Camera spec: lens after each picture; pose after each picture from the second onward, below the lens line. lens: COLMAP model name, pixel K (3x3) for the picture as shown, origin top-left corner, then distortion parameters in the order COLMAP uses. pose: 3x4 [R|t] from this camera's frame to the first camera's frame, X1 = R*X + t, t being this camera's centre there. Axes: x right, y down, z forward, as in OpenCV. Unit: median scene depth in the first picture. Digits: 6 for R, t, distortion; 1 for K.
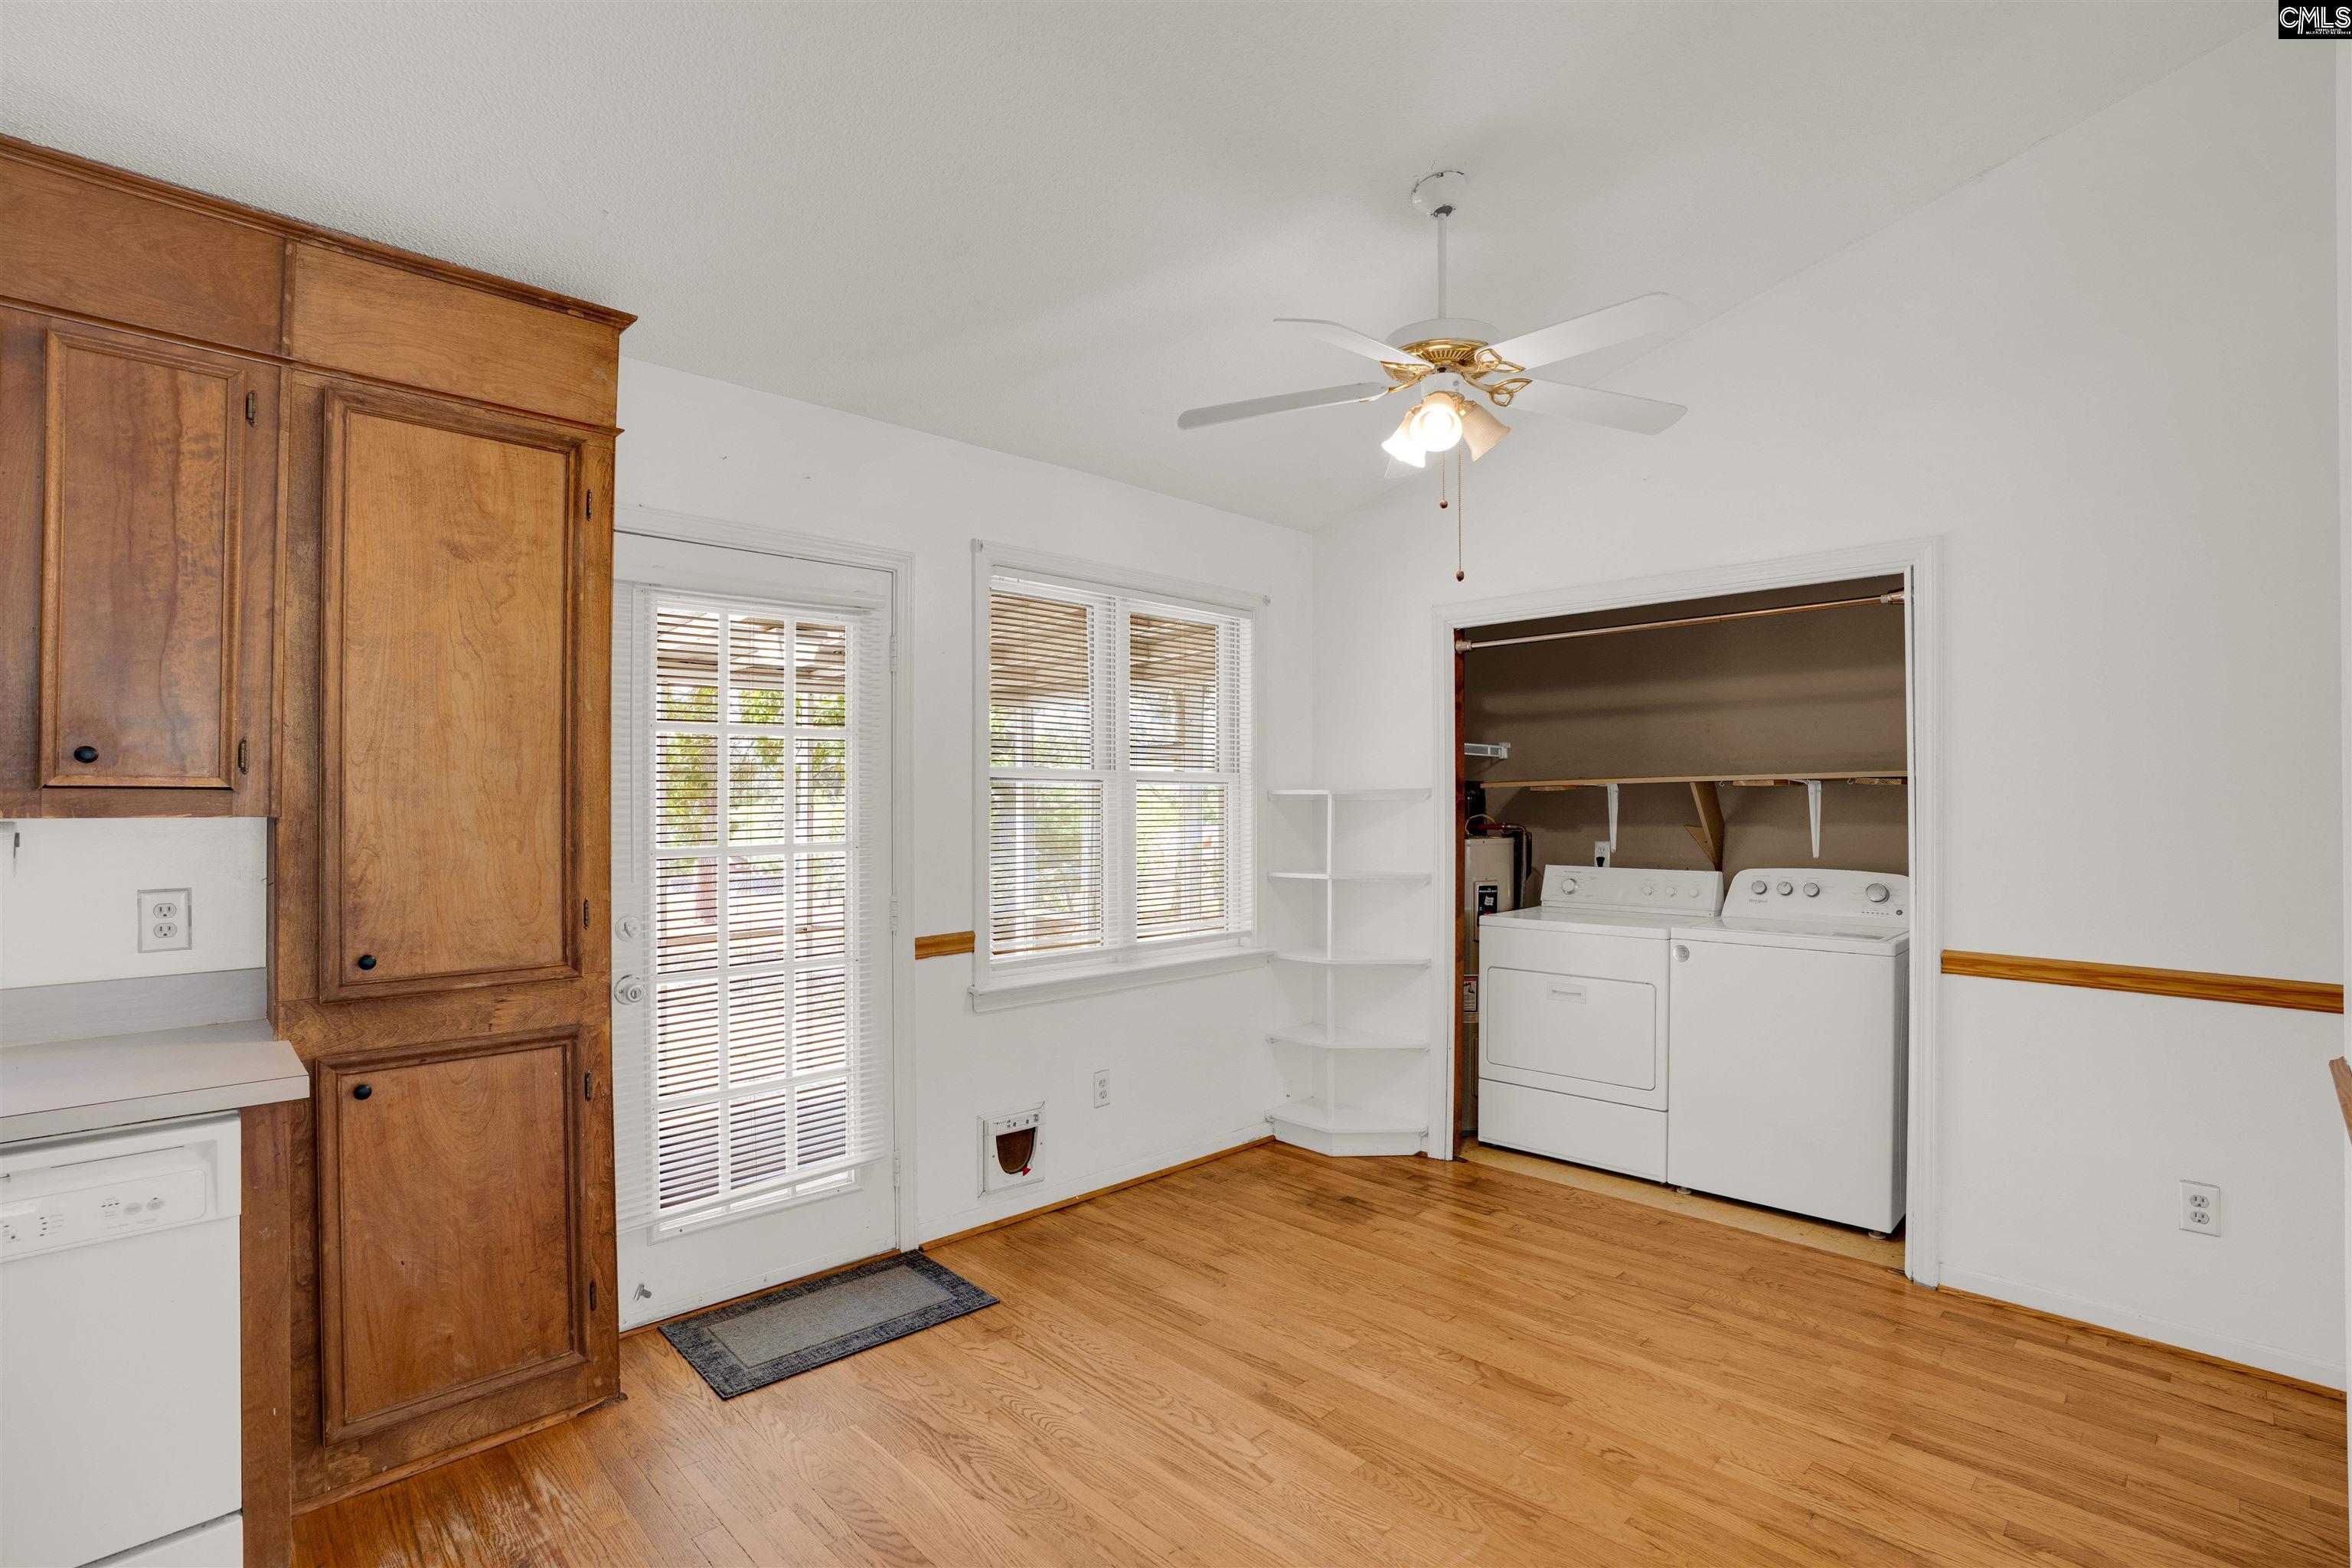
lens RADIAL K [[1106.5, 0, 1167.9], [0, 1106.5, 790.5], [0, 0, 1]] dist [-0.071696, 0.028137]
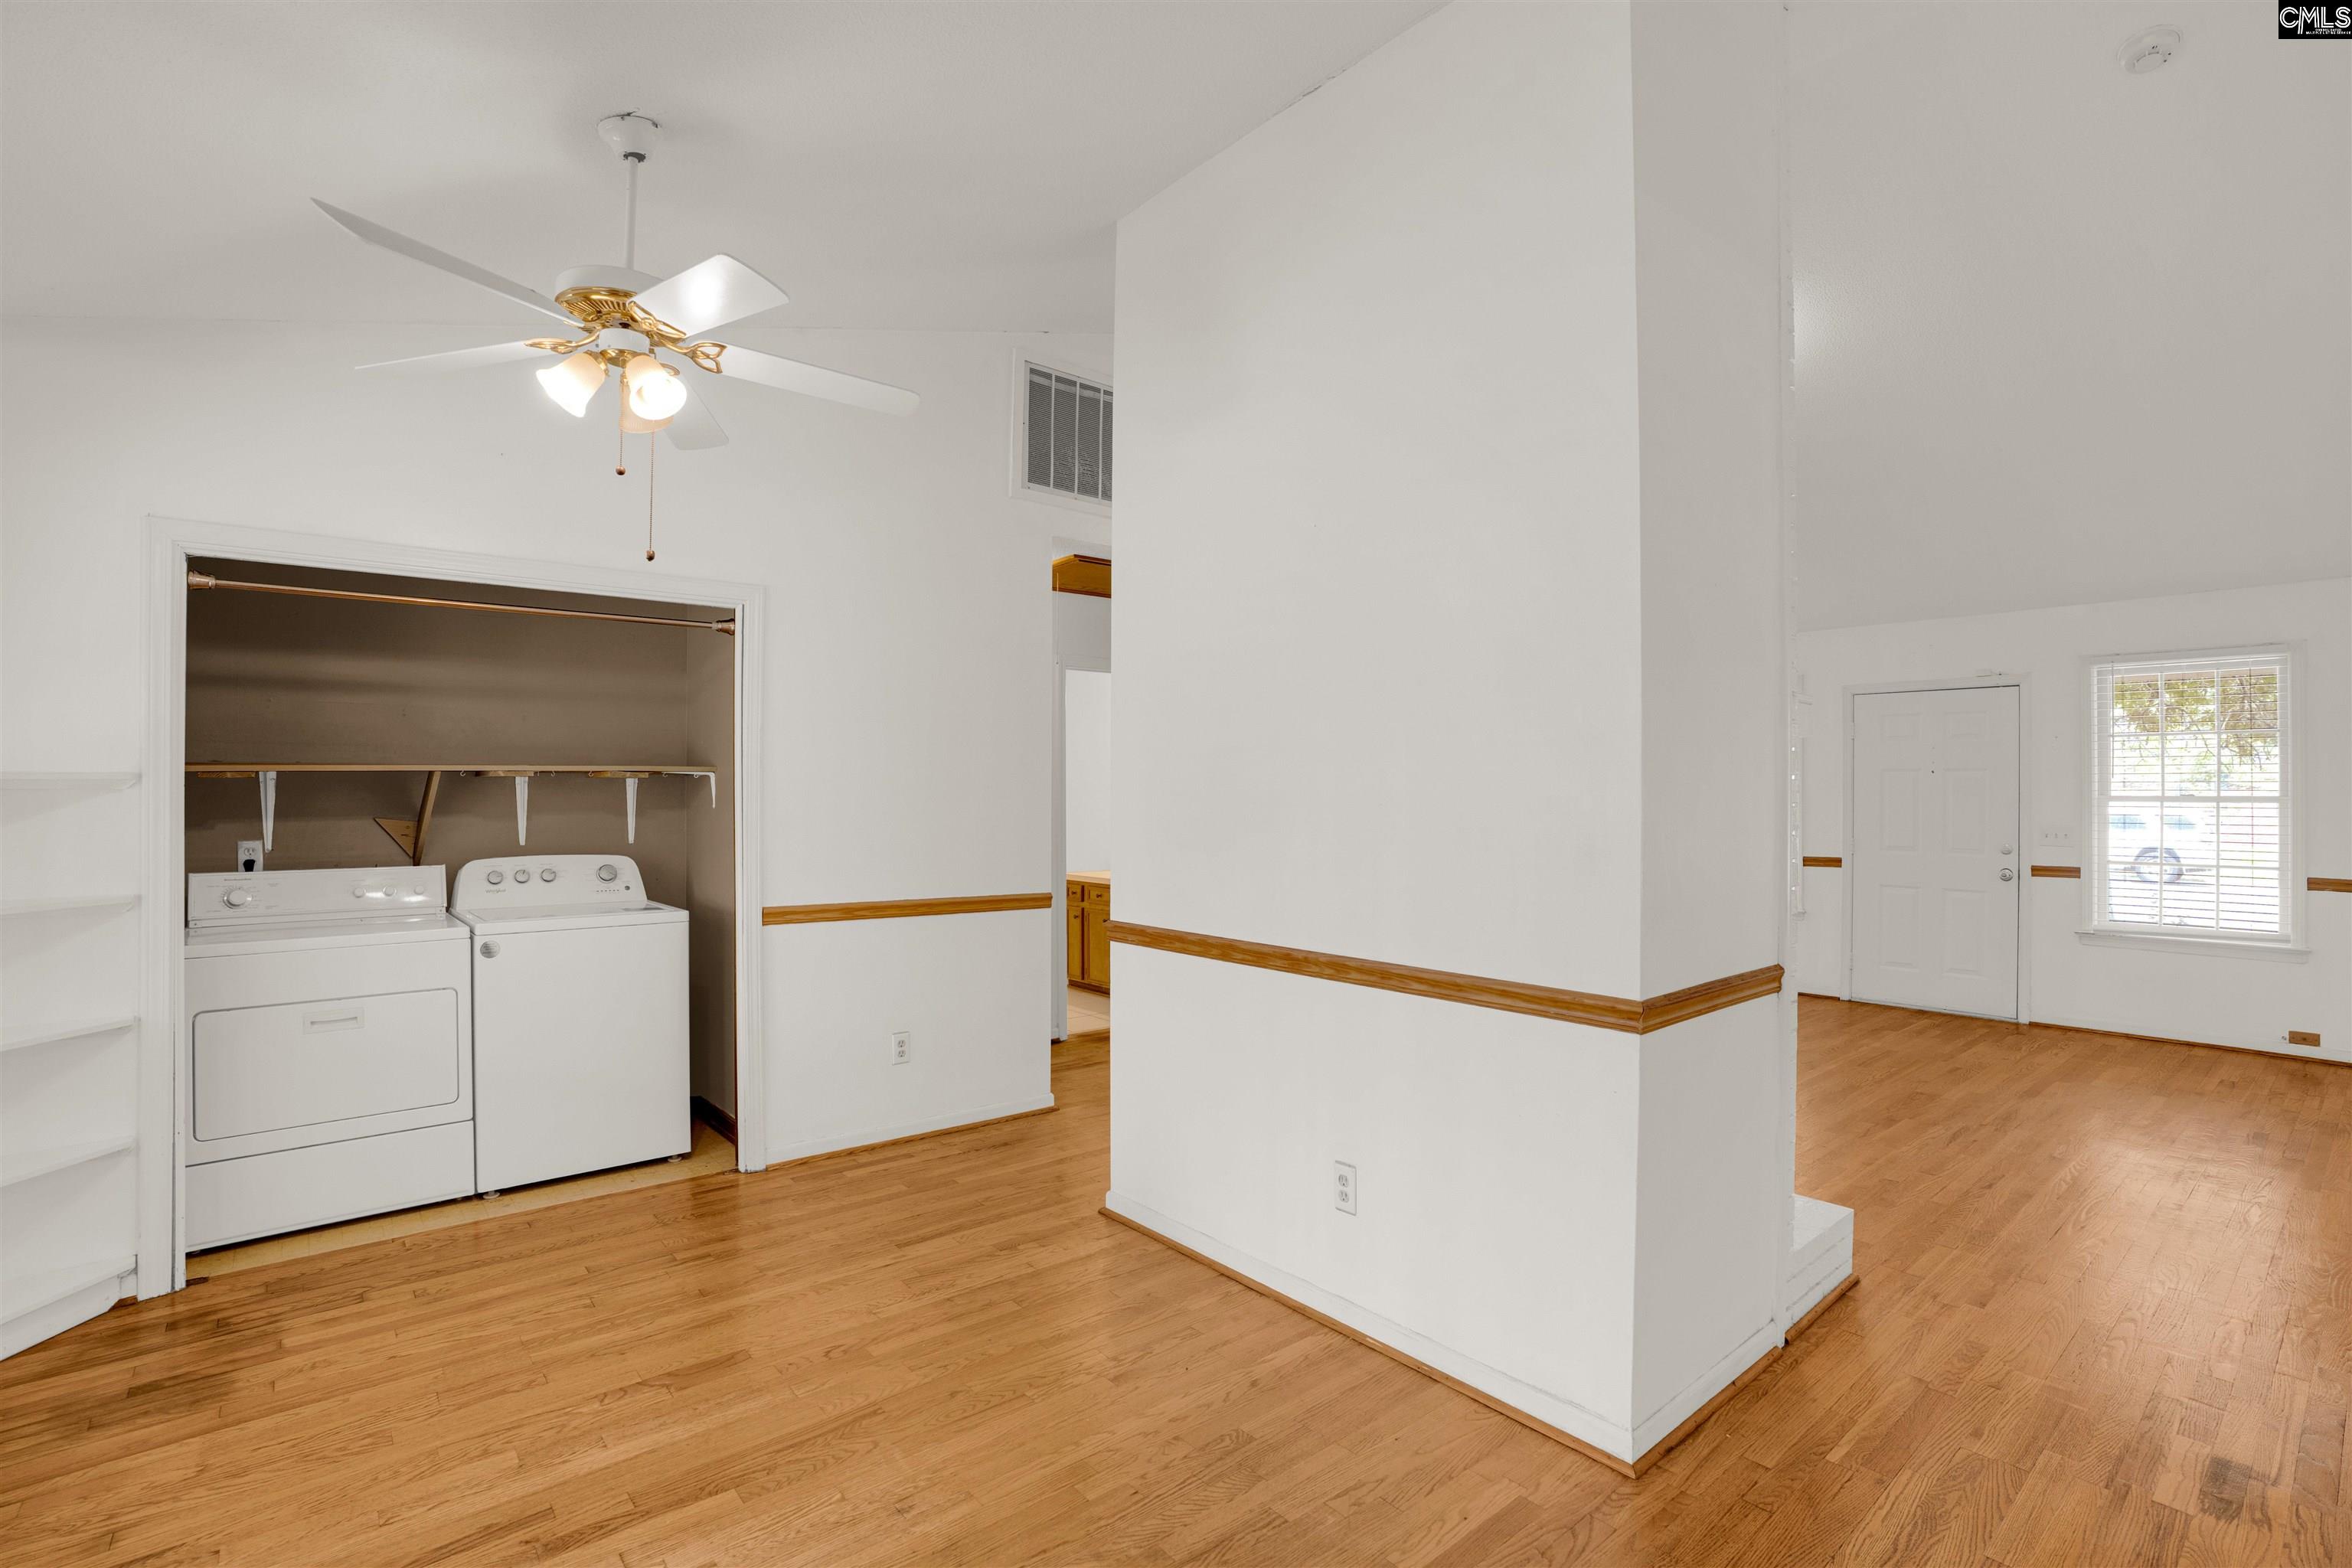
lens RADIAL K [[1085.4, 0, 1181.4], [0, 1085.4, 785.3], [0, 0, 1]] dist [-0.057545, 0.022537]
pose [[0.063987, 0.005891, 0.997933, -0.489393], [-0.011958, 0.999915, -0.005136, 0.001715], [-0.997879, -0.011605, 0.064052, 0.375422]]
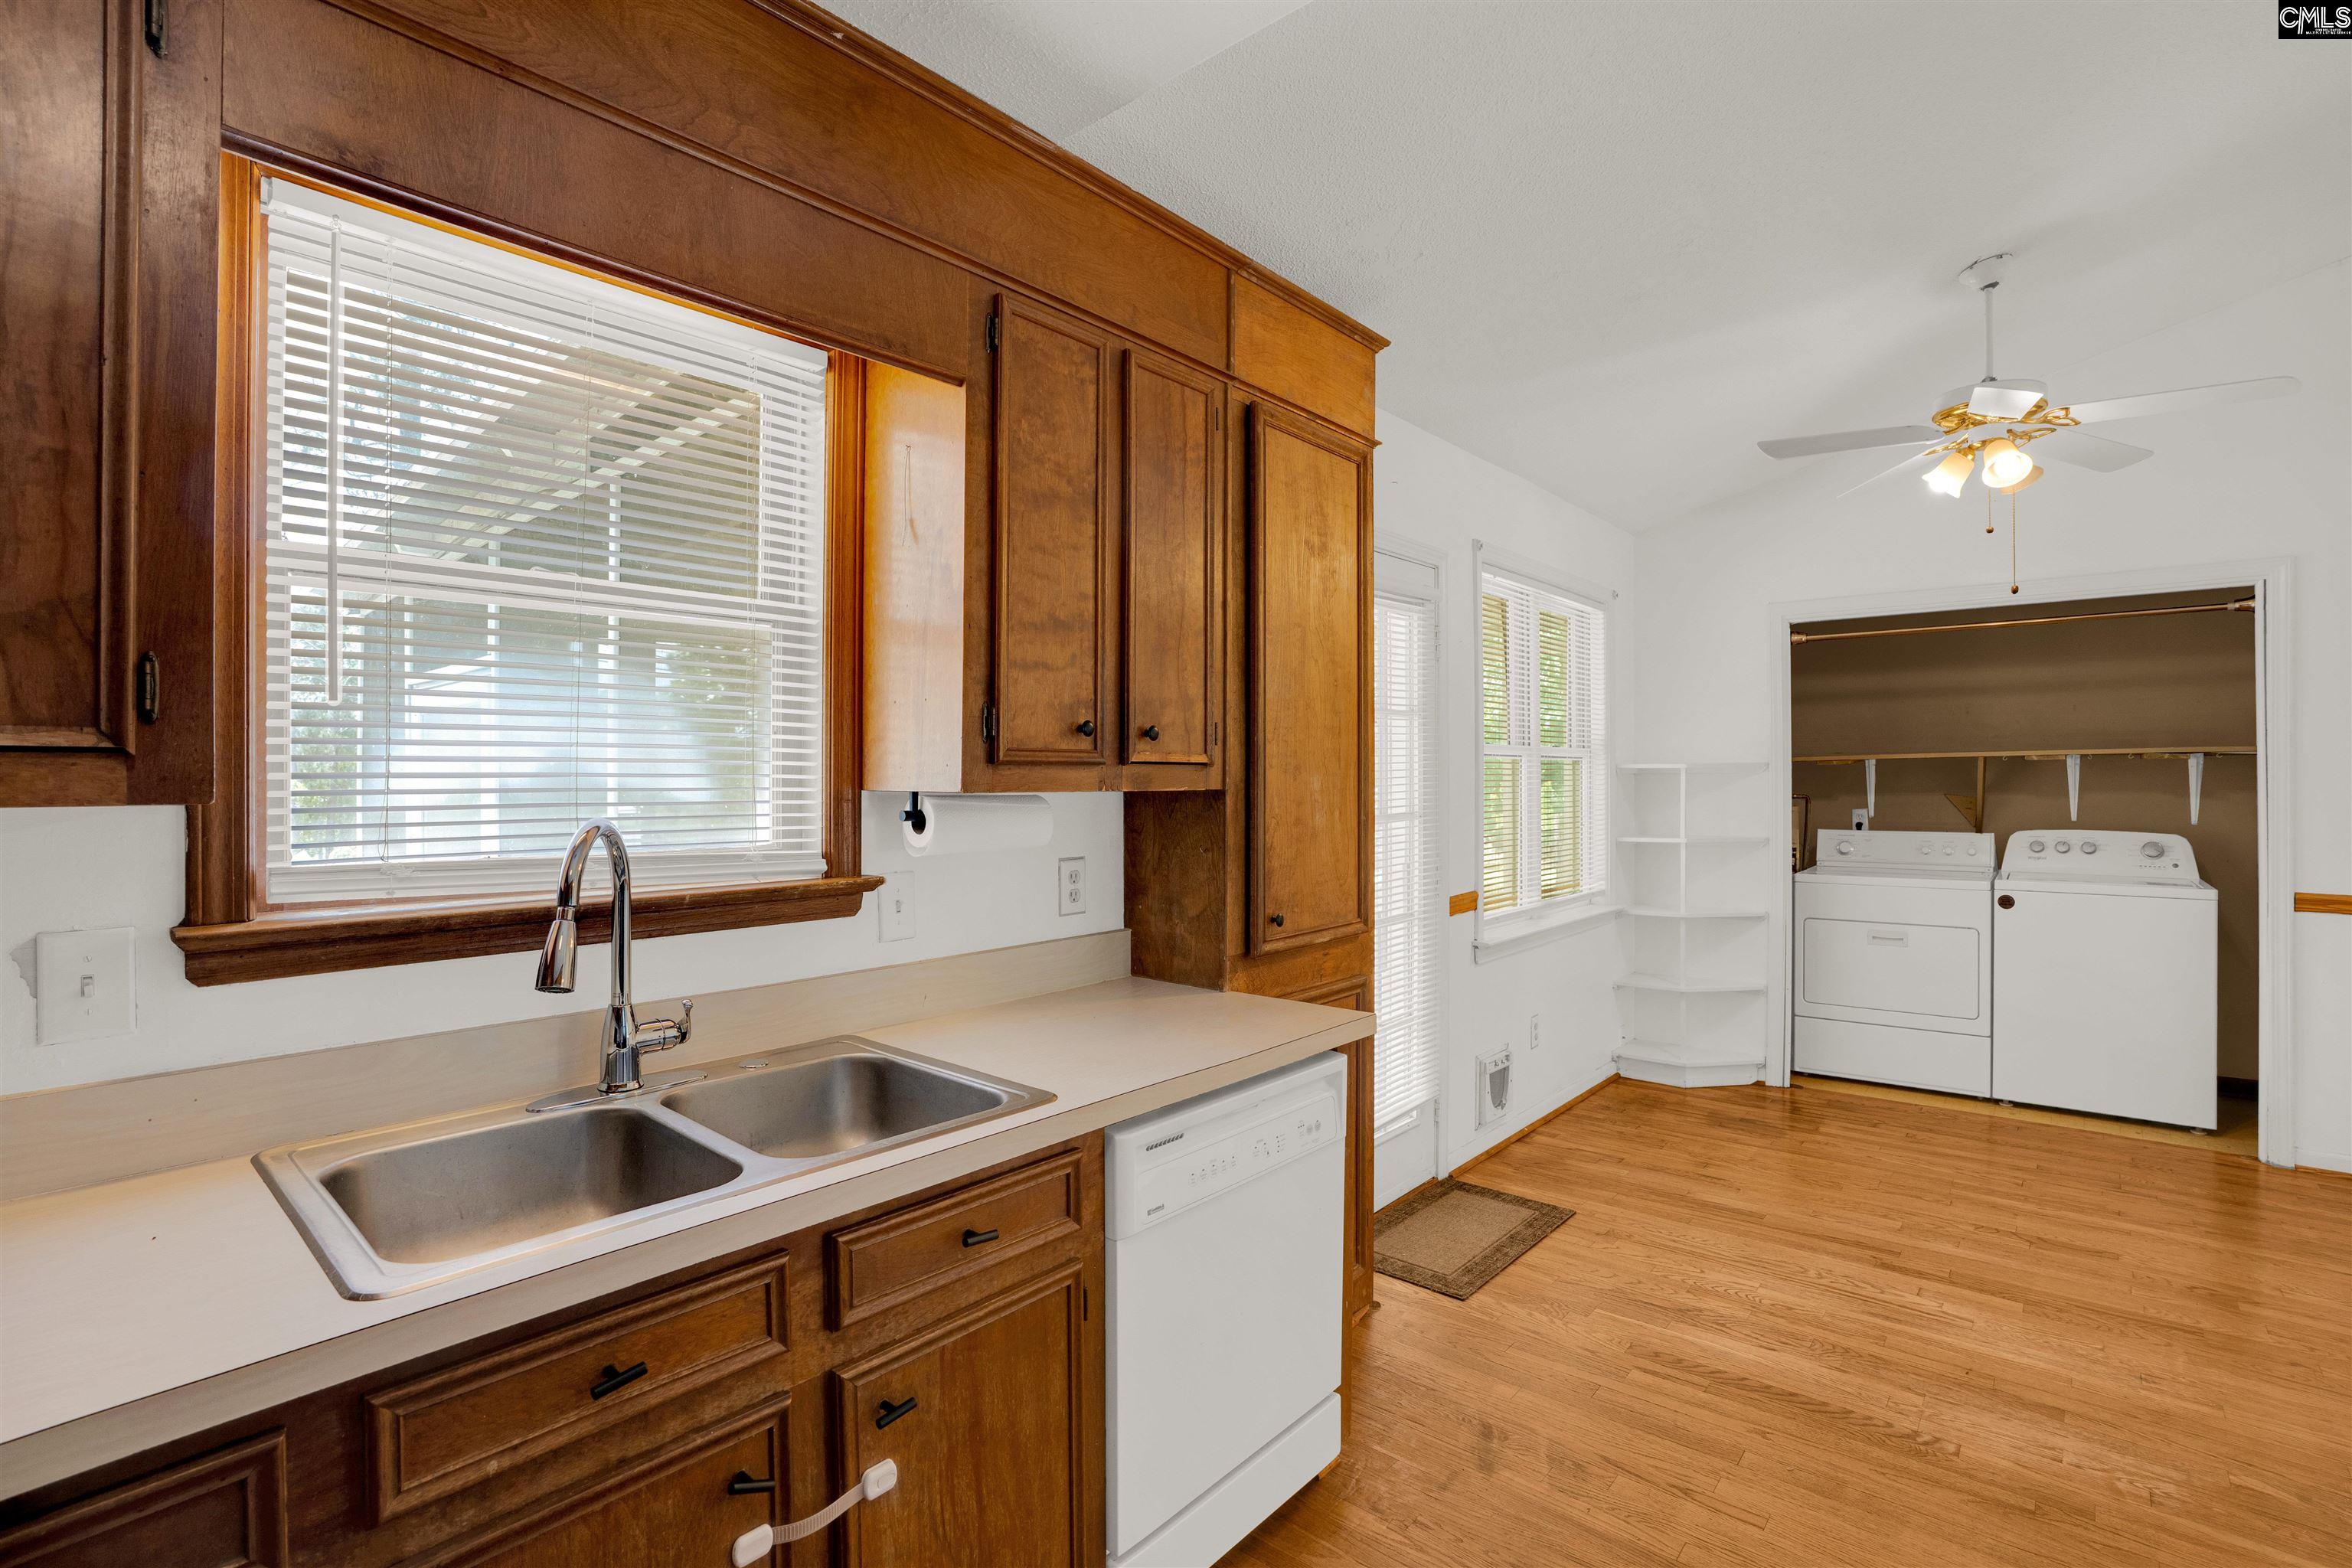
lens RADIAL K [[1111.7, 0, 1170.6], [0, 1111.7, 775.6], [0, 0, 1]] dist [-0.065050, 0.025739]
pose [[0.995466, -0.002868, 0.095077, -0.616953], [0.001948, 0.999950, 0.009763, -0.000560], [-0.095100, -0.009533, 0.995422, -0.087321]]
